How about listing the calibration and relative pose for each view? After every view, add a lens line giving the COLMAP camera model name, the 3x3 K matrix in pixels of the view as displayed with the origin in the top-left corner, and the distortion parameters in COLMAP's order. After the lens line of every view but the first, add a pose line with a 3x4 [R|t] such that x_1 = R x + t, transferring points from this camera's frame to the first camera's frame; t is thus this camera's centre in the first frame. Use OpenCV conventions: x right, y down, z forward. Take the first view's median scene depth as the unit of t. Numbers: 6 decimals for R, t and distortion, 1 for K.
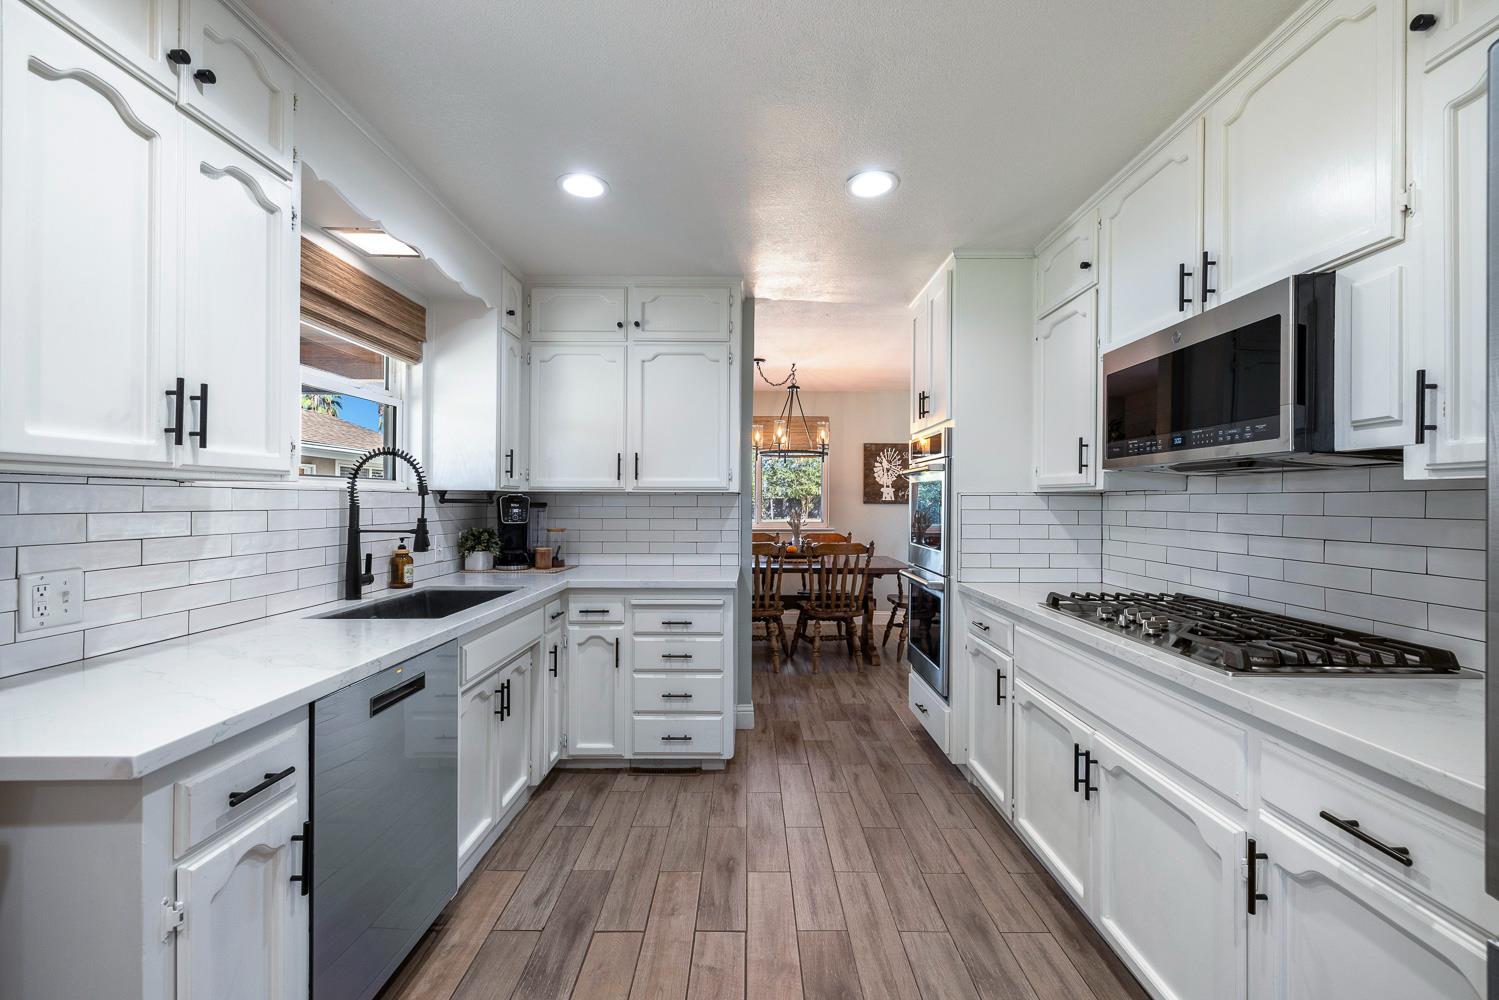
lens RADIAL K [[632.1, 0, 752.8], [0, 632.1, 499.3], [0, 0, 1]] dist [0.000564, -0.000467]
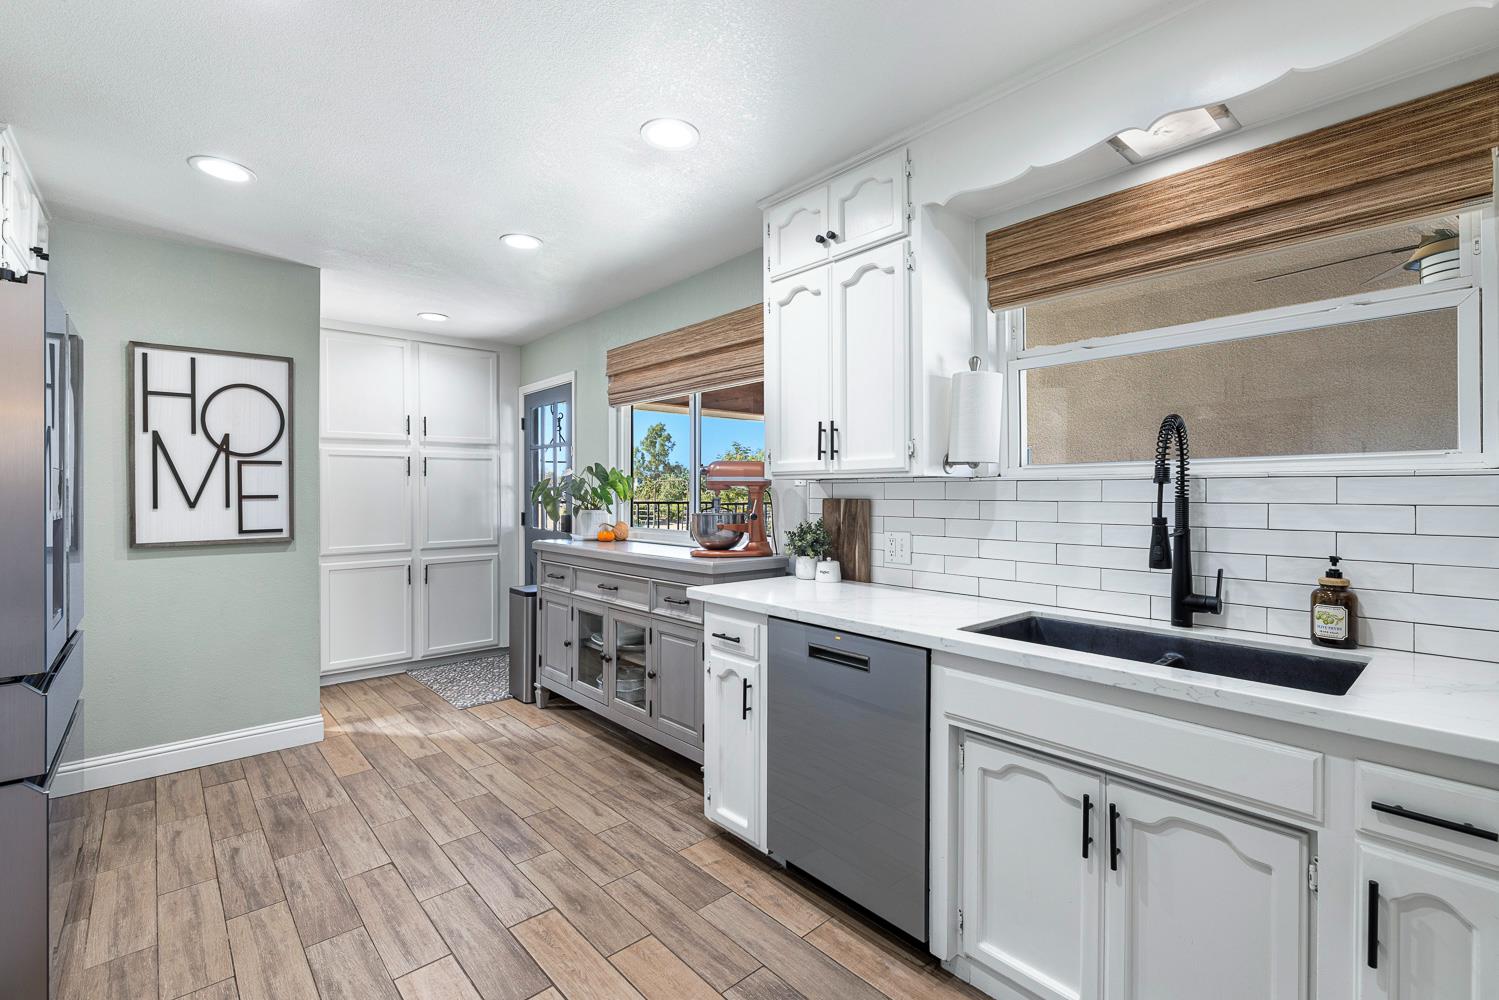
lens RADIAL K [[657.1, 0, 755.4], [0, 657.1, 493.3], [0, 0, 1]] dist [-0.015856, 0.000154]
pose [[-0.739078, -0.002376, -0.673616, 0.213390], [-0.000338, 0.999995, -0.003156, 0.005826], [0.673620, -0.002105, -0.739075, 1.054759]]
